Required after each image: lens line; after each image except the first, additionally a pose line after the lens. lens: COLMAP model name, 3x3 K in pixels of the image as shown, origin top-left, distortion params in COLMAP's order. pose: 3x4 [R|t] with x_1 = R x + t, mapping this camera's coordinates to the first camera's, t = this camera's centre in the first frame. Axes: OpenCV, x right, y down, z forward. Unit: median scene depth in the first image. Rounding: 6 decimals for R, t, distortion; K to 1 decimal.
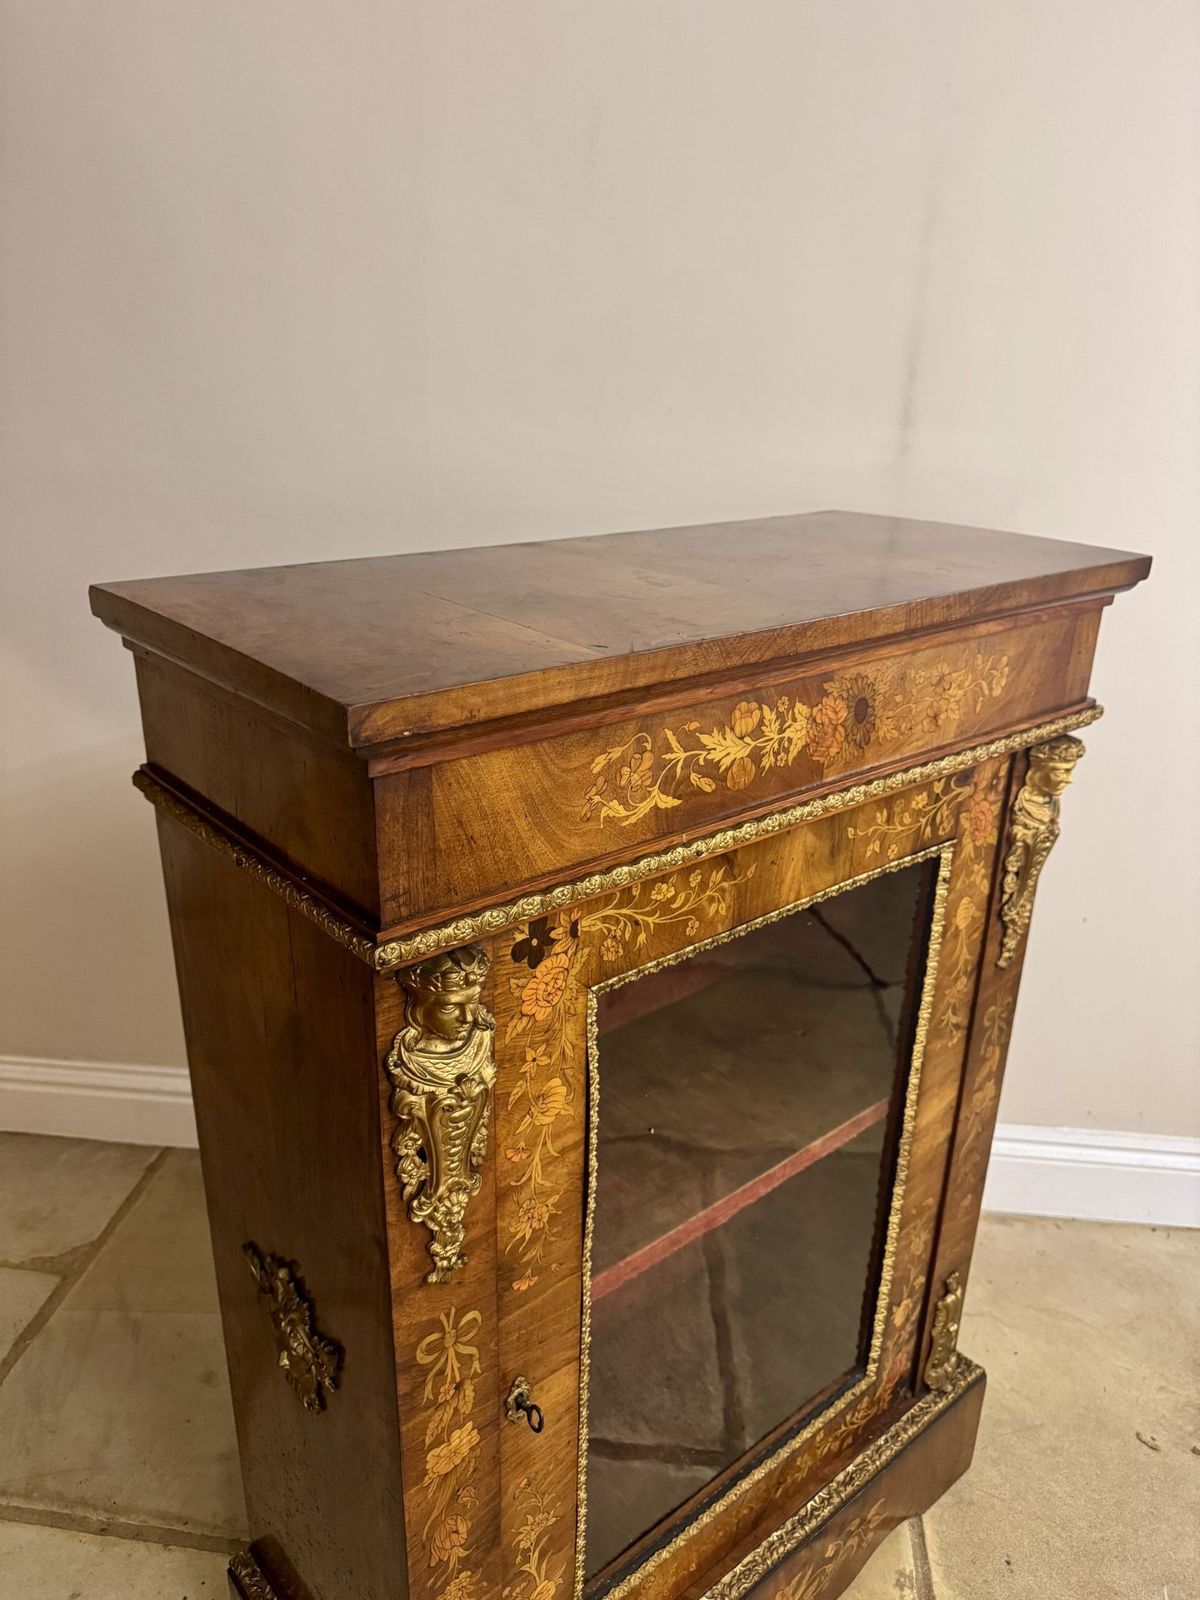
lens RADIAL K [[1137.3, 0, 600.6], [0, 1137.3, 782.7], [0, 0, 1]] dist [0.120881, -0.250620]
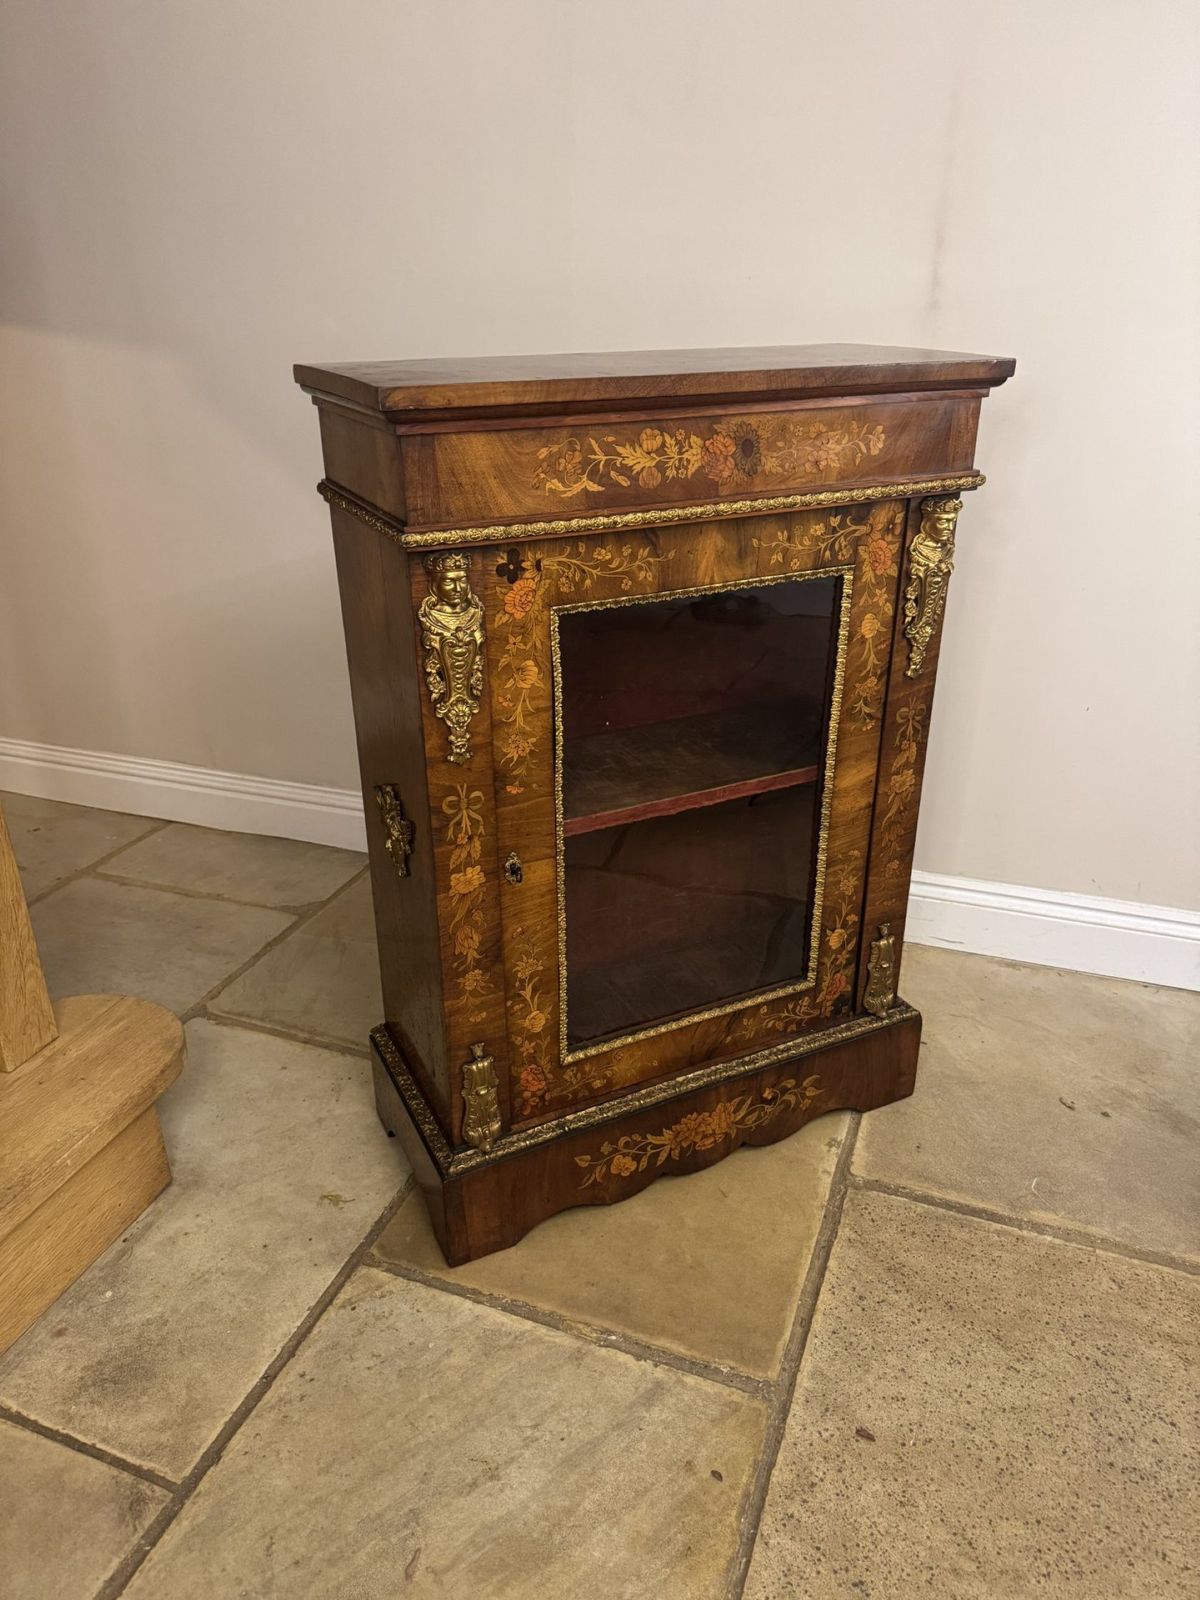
lens RADIAL K [[1137.5, 0, 598.1], [0, 1137.5, 805.9], [0, 0, 1]] dist [0.051788, -0.046322]
pose [[0.970350, 0.075636, -0.229566, 0.450281], [-0.057341, 0.994699, 0.085356, 0.315016], [0.234805, -0.069661, 0.969543, -0.610126]]
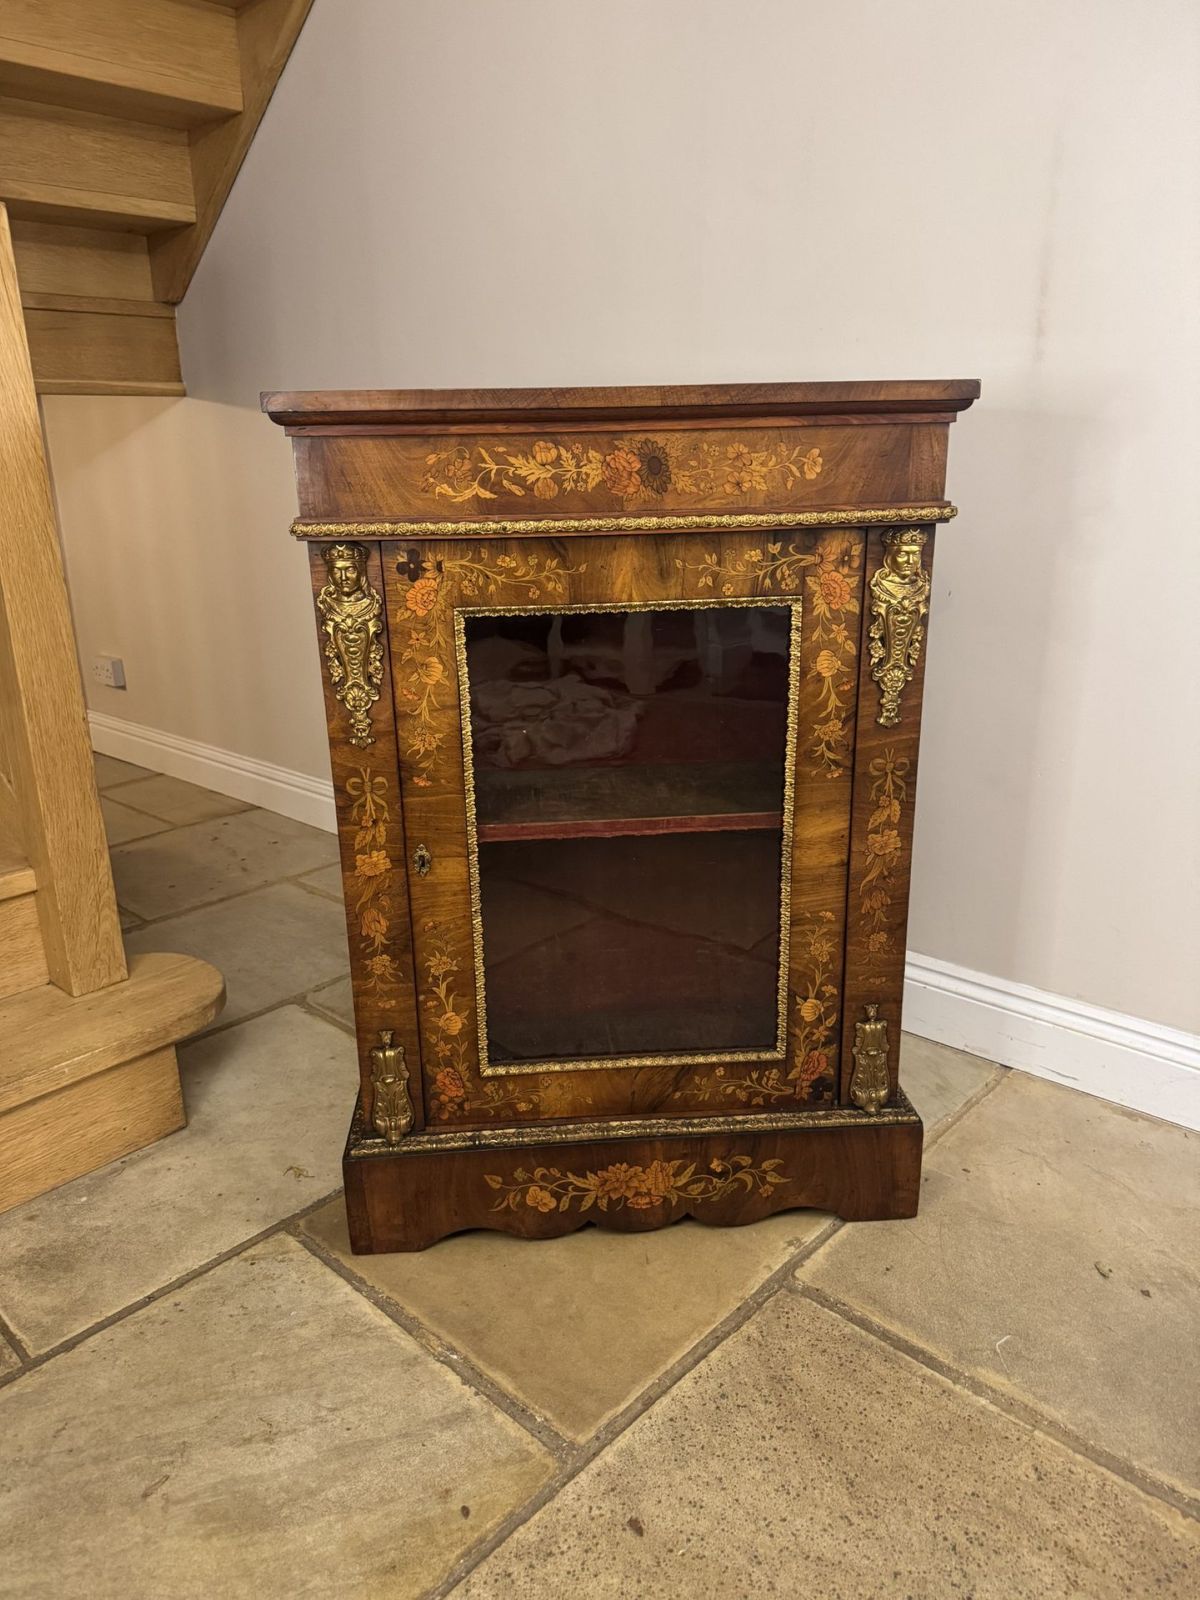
lens RADIAL K [[1137.5, 0, 598.1], [0, 1137.5, 805.9], [0, 0, 1]] dist [0.051788, -0.046322]
pose [[0.807607, 0.145900, -0.571388, 1.194612], [-0.168676, 0.985582, 0.013253, 0.410492], [0.565084, 0.085677, 0.820573, -0.295996]]
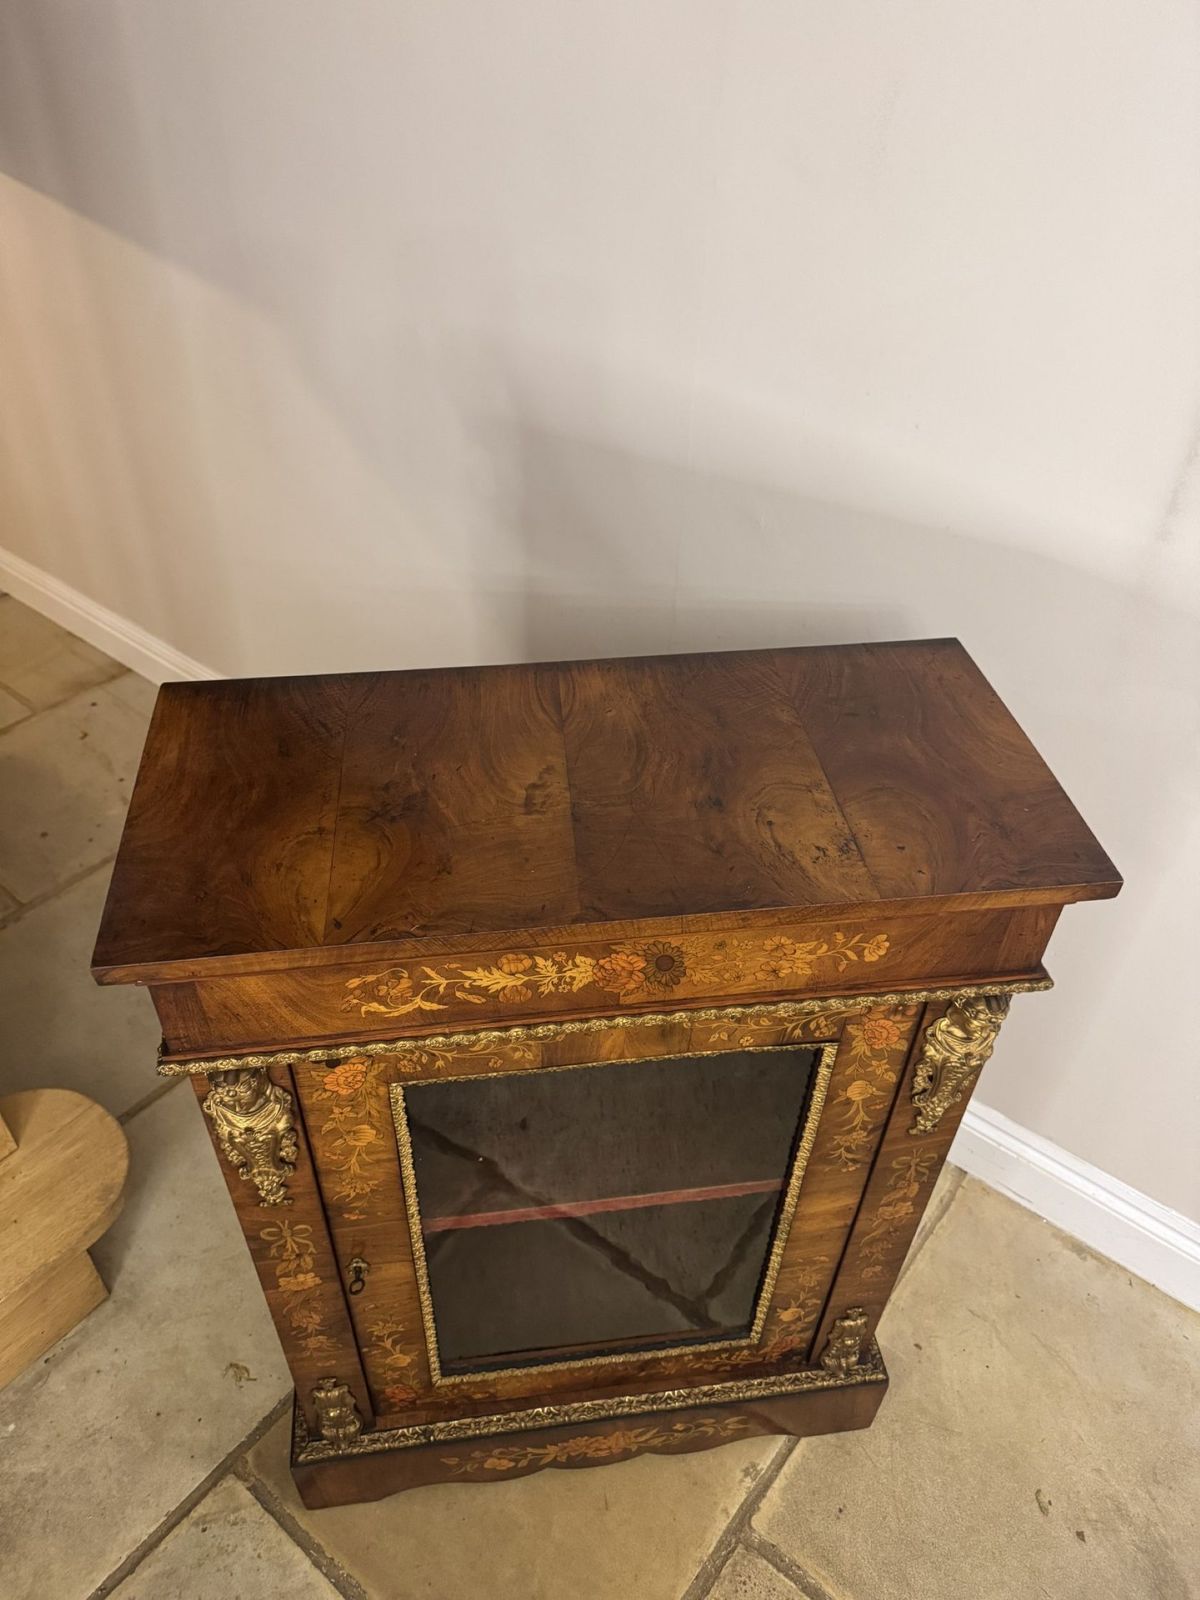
lens RADIAL K [[1137.2, 0, 600.1], [0, 1137.2, 808.1], [0, 0, 1]] dist [0.037668, -0.027894]
pose [[0.847250, 0.351729, -0.398064, 0.603668], [-0.195108, 0.903052, 0.382662, -0.659592], [0.494066, -0.246545, 0.833735, 0.074927]]
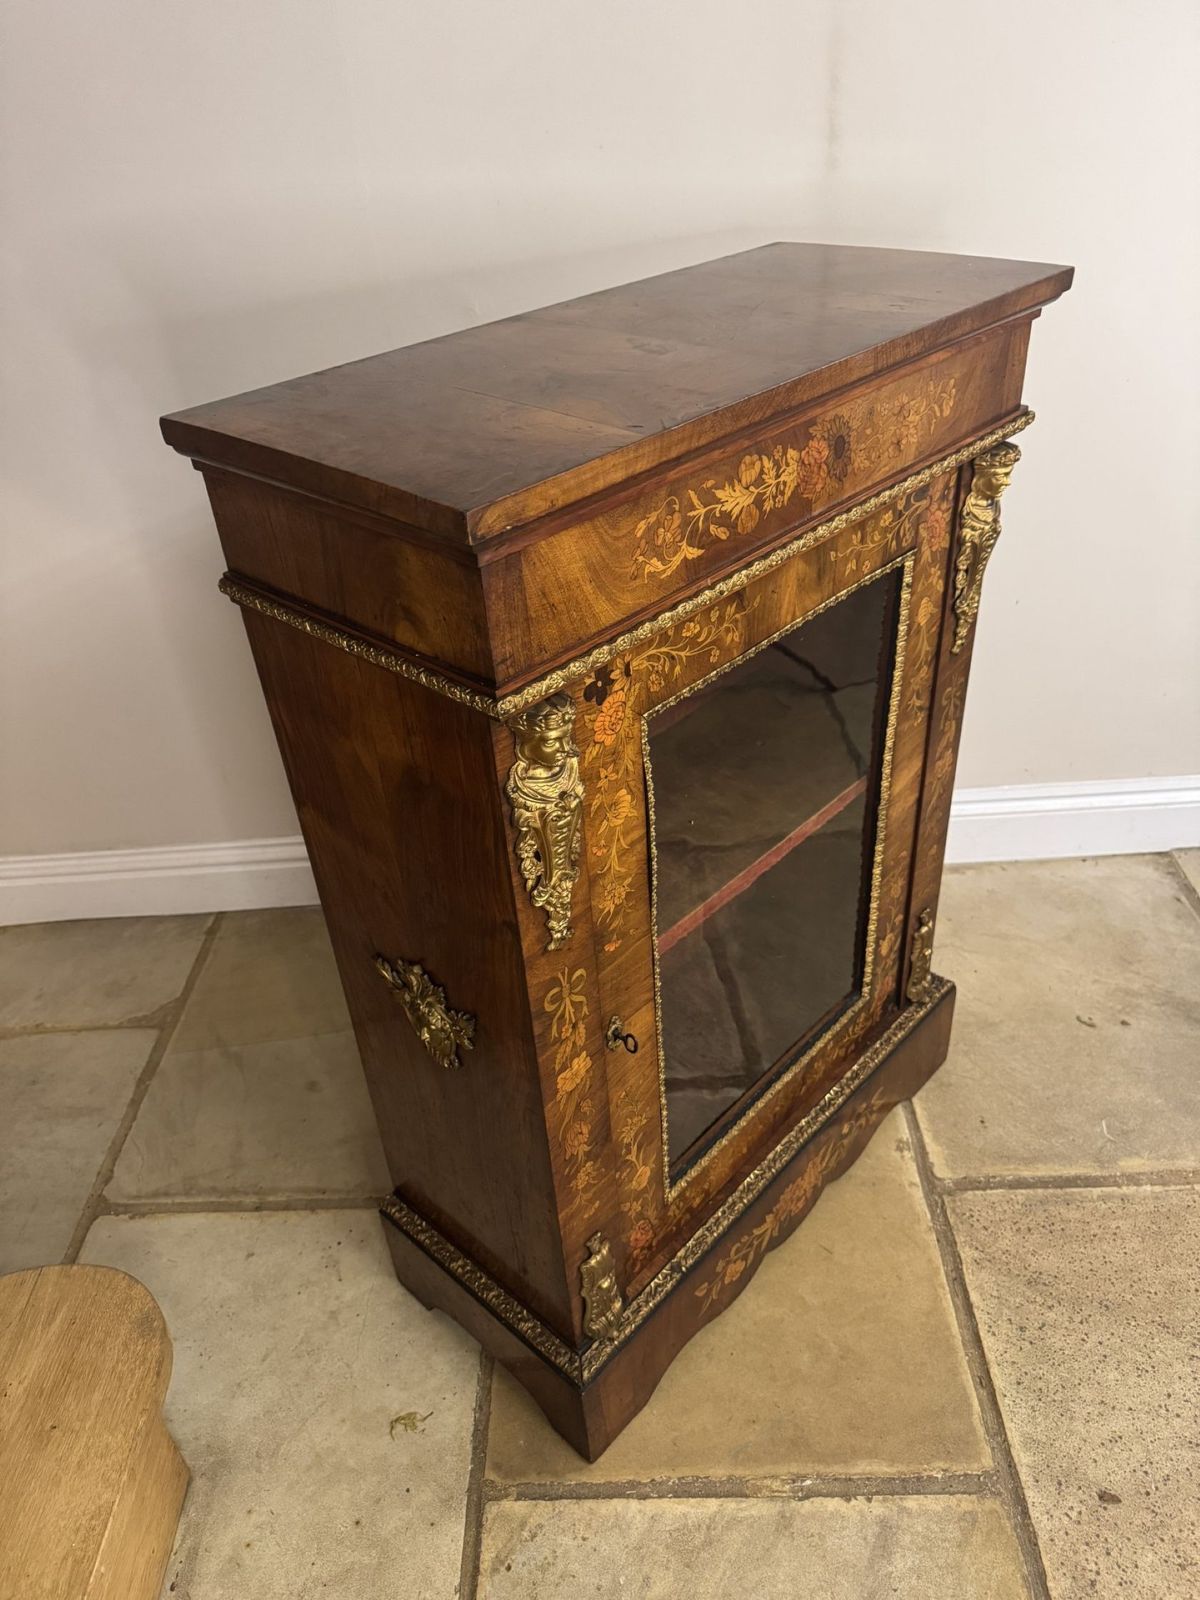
lens RADIAL K [[1148.1, 0, 598.8], [0, 1148.1, 811.7], [0, 0, 1]] dist [0.043139, -0.037234]
pose [[0.989606, -0.136522, 0.045194, -0.121152], [0.120898, 0.959982, 0.252624, -0.036197], [-0.077874, -0.244534, 0.966508, -0.204028]]
